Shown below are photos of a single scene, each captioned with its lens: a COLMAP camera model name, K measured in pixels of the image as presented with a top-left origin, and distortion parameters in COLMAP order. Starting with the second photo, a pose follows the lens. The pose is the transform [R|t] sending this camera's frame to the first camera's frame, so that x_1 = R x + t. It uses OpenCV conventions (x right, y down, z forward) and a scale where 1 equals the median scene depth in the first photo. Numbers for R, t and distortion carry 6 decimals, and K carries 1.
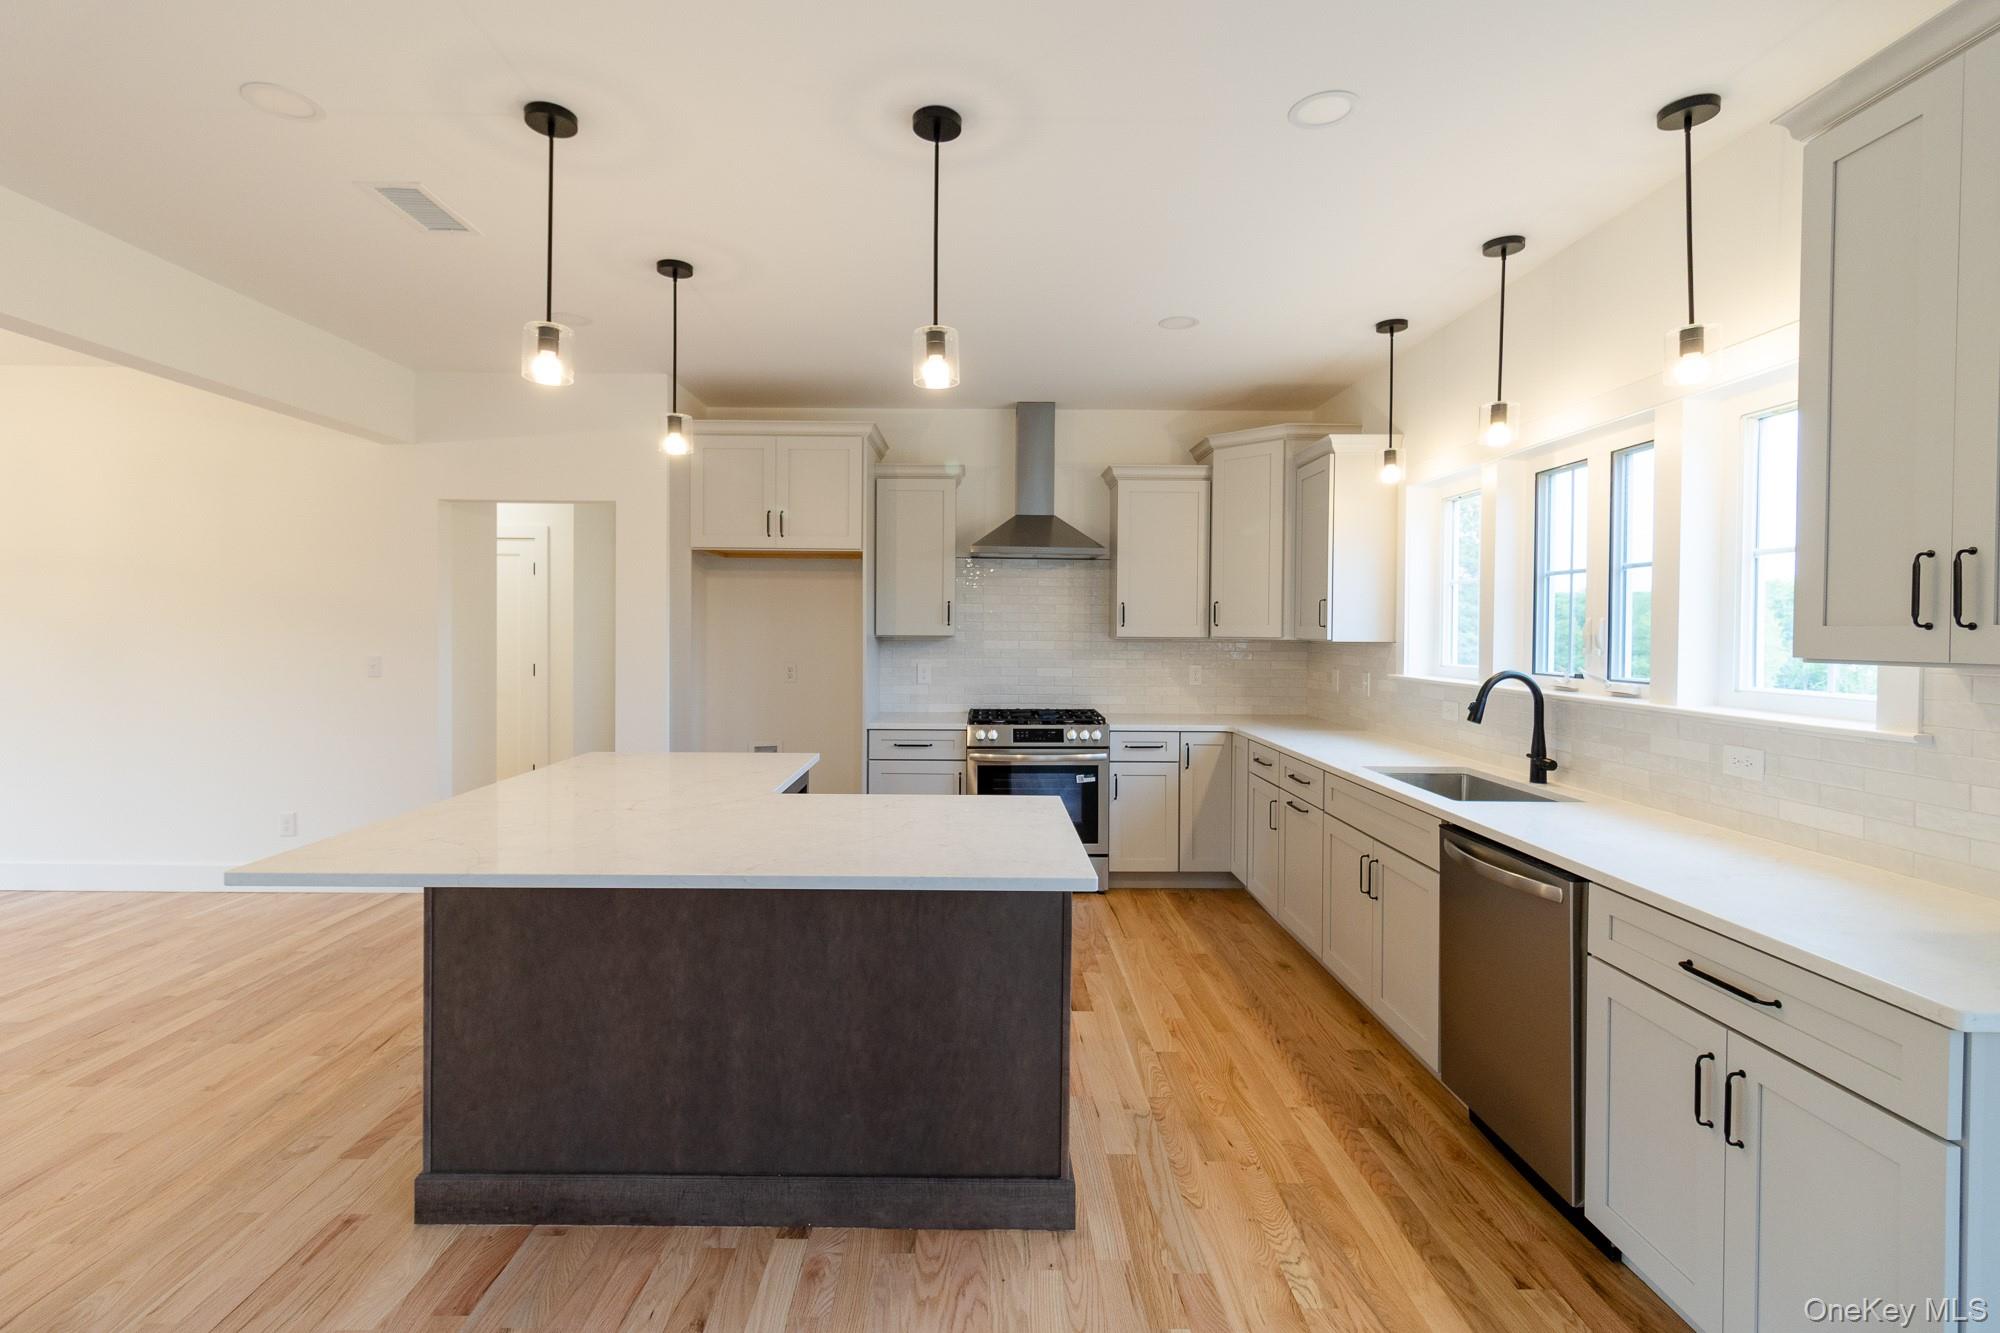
lens RADIAL K [[916.2, 0, 968.6], [0, 916.2, 645.1], [0, 0, 1]] dist [0.010353, -0.002751]
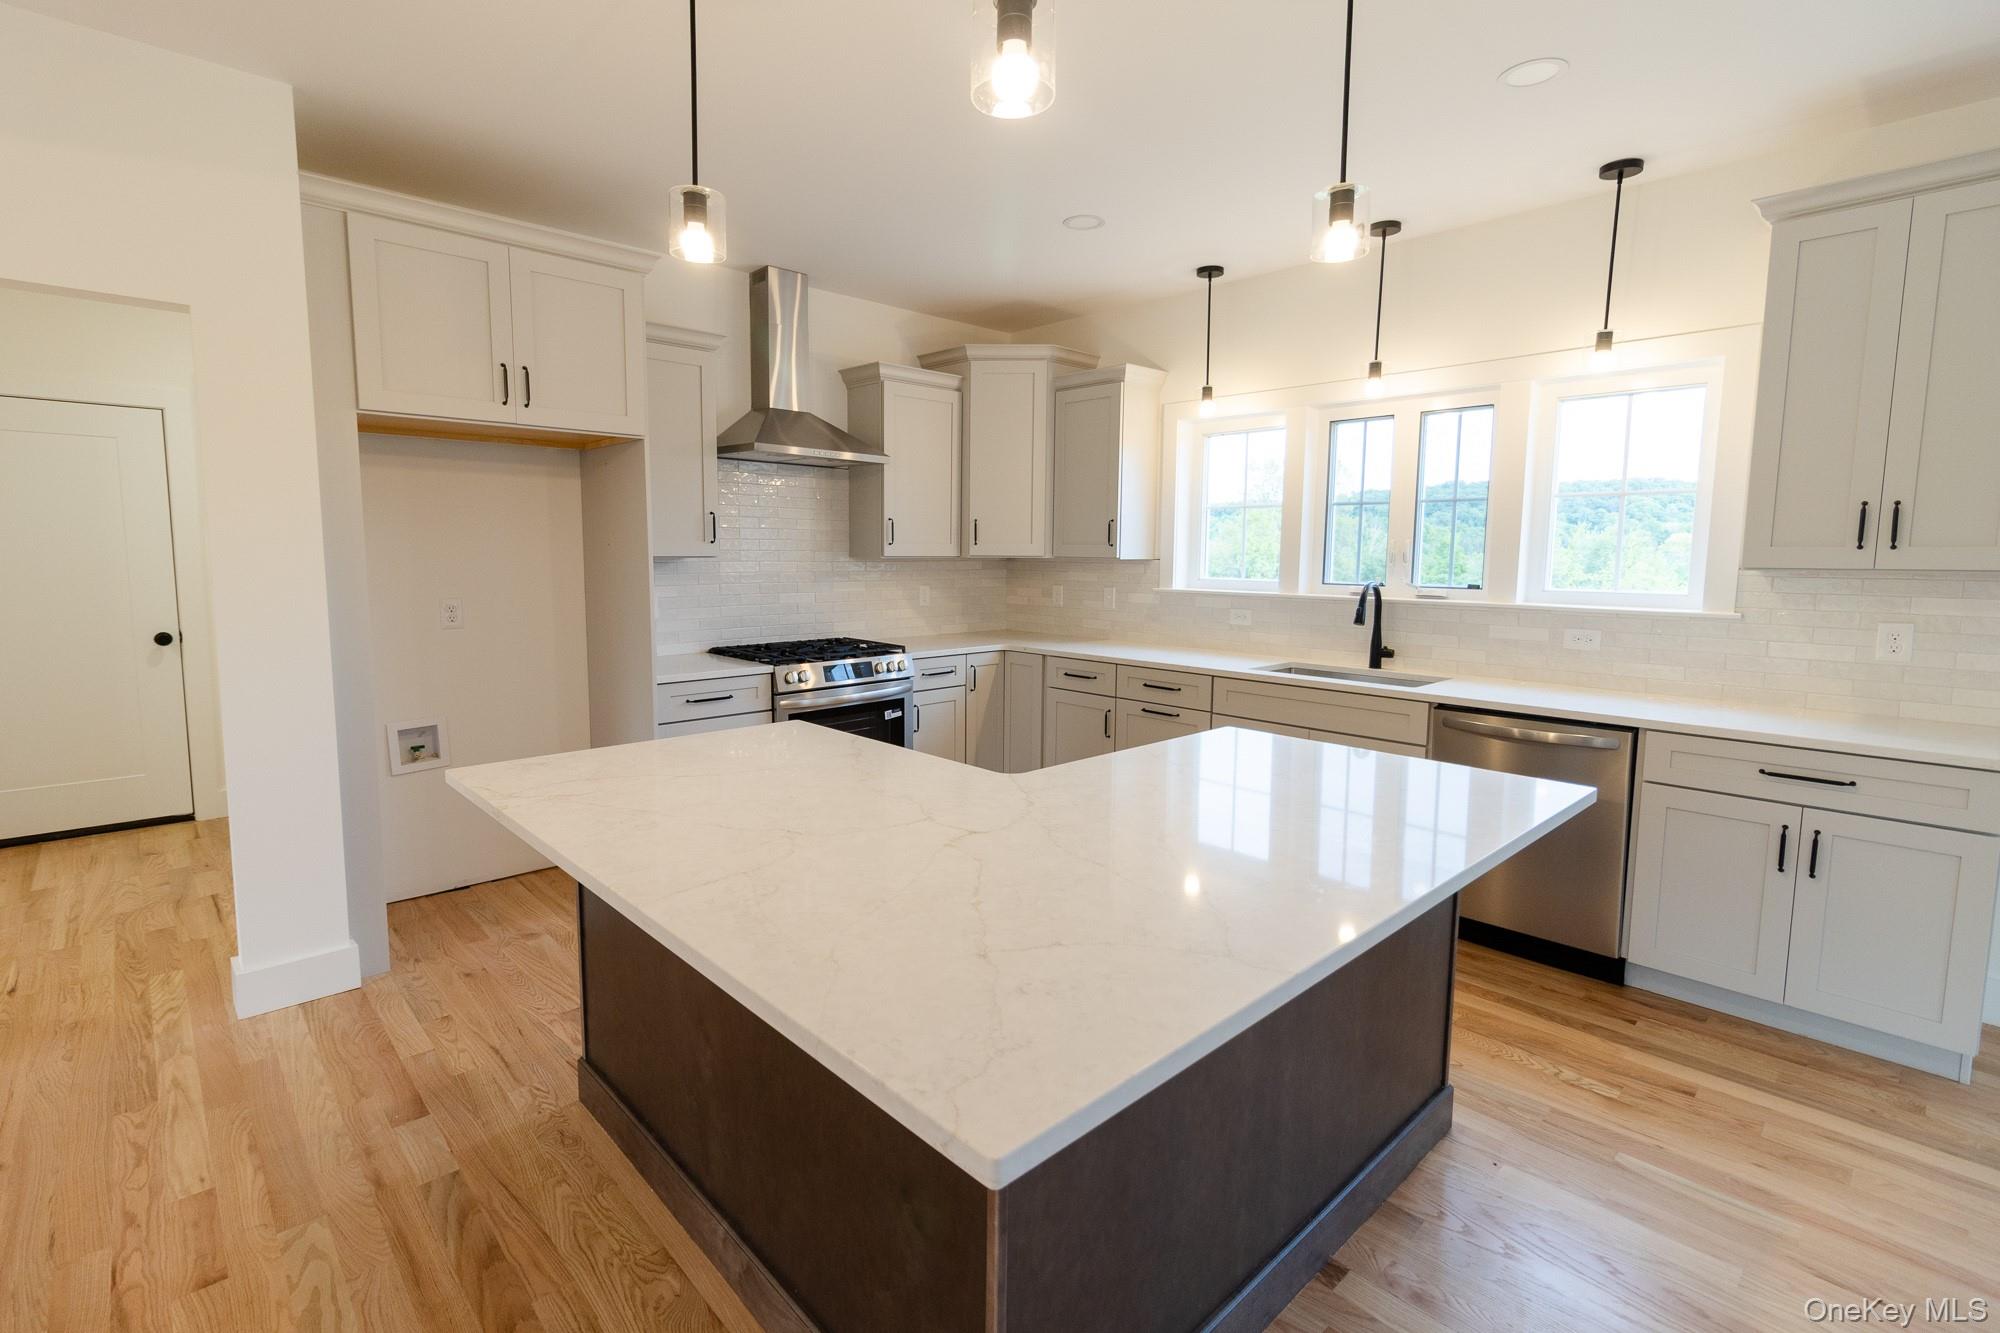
lens RADIAL K [[916.2, 0, 987.2], [0, 916.2, 649.8], [0, 0, 1]] dist [0.010353, -0.002751]
pose [[0.728746, -0.077033, 0.680437, -0.424526], [0.012035, 0.994940, 0.099748, -0.006810], [-0.684678, -0.064502, 0.725986, 0.288433]]
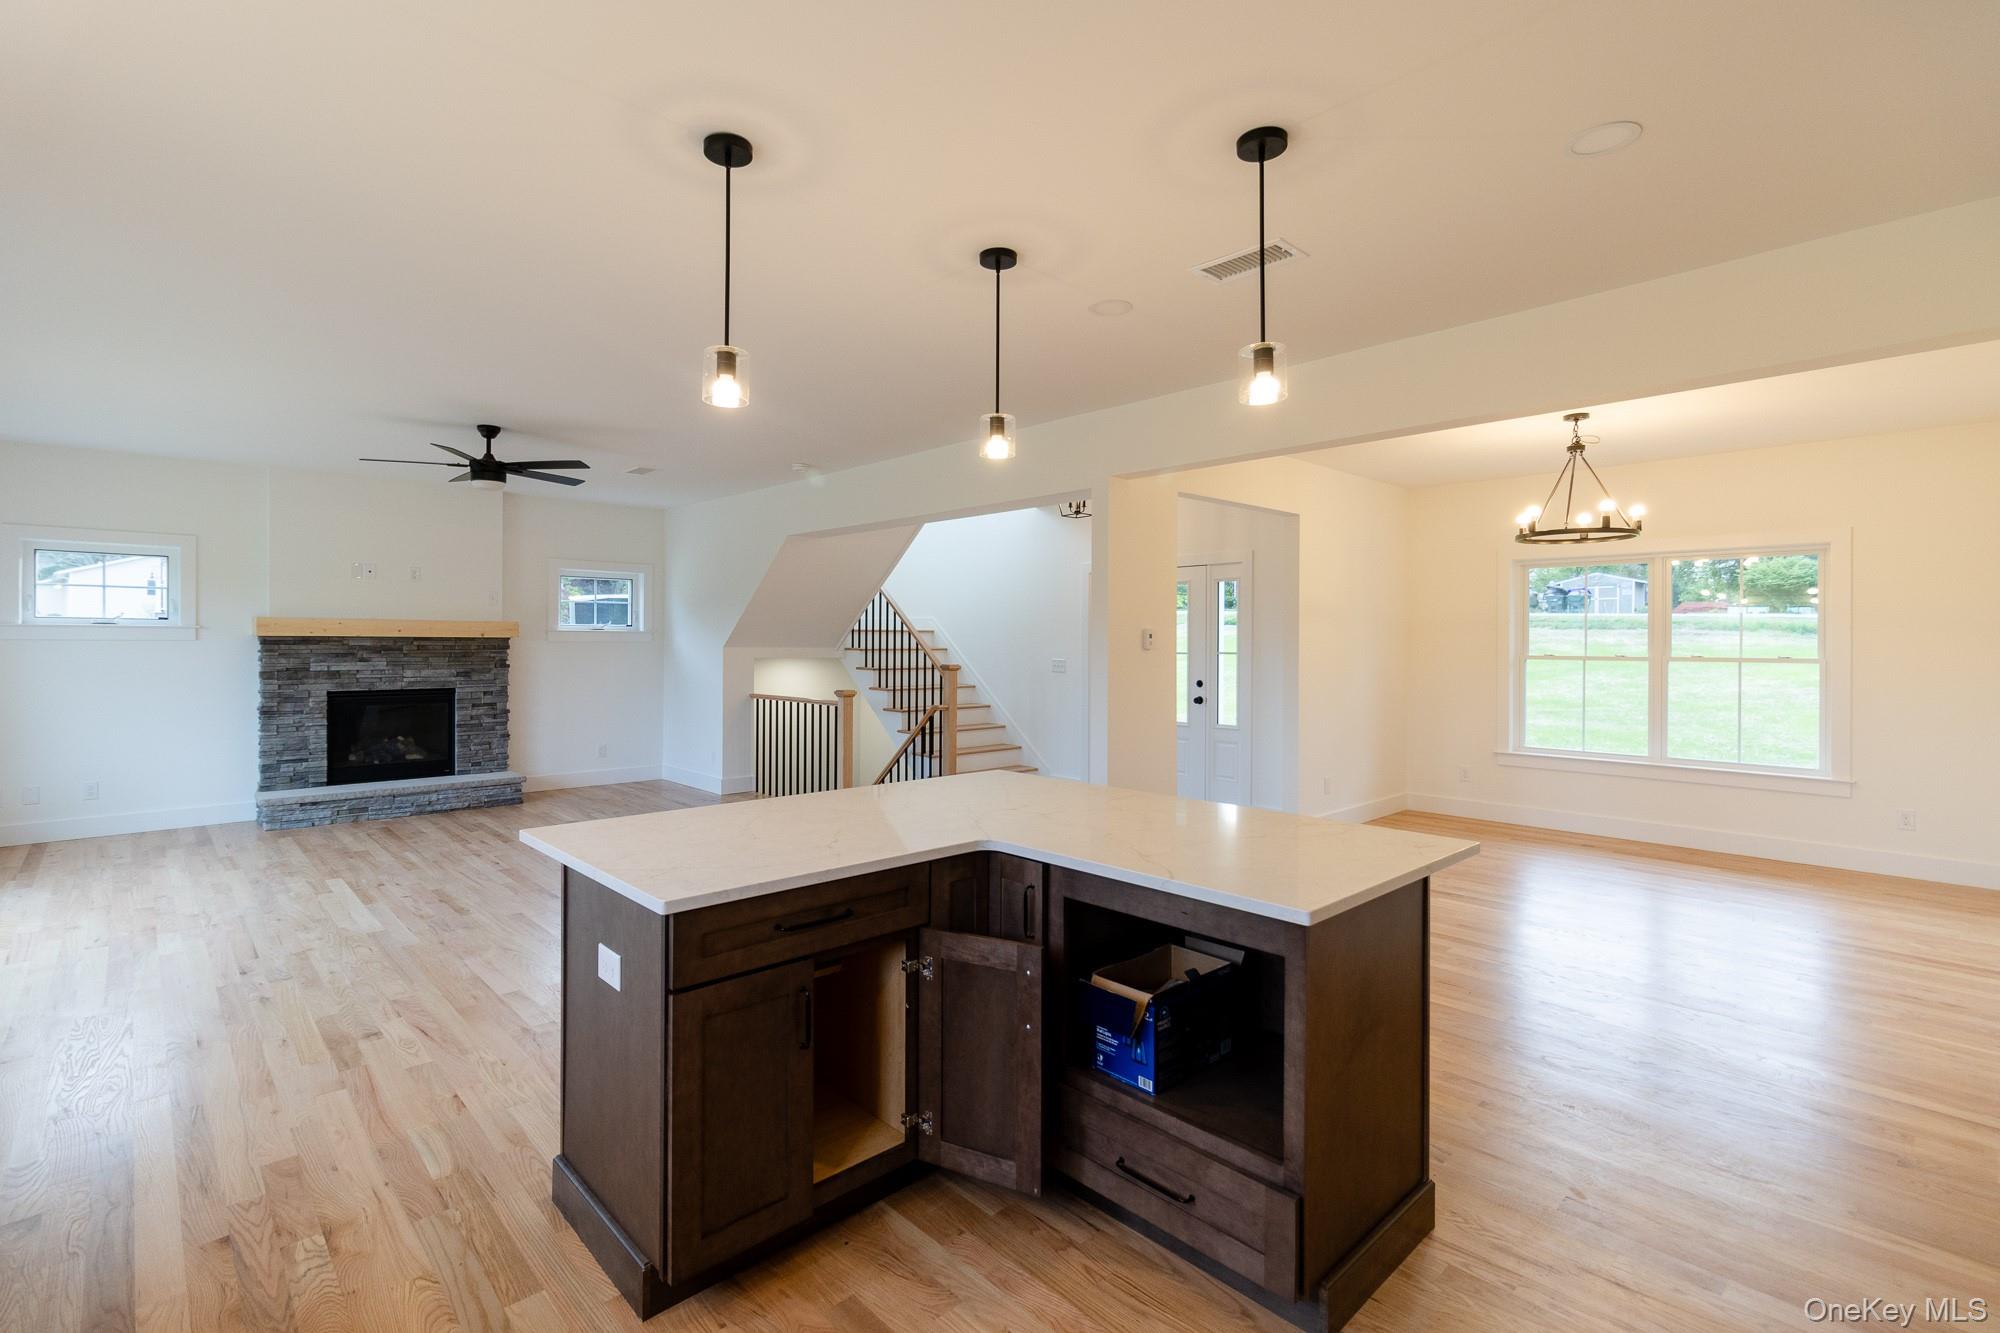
lens RADIAL K [[916.2, 0, 970.5], [0, 916.2, 642.0], [0, 0, 1]] dist [0.010353, -0.002751]
pose [[-0.733121, -0.014614, -0.679942, 0.224537], [-0.022235, 0.999750, 0.002486, -0.011394], [0.679735, 0.016941, -0.733262, 0.951043]]
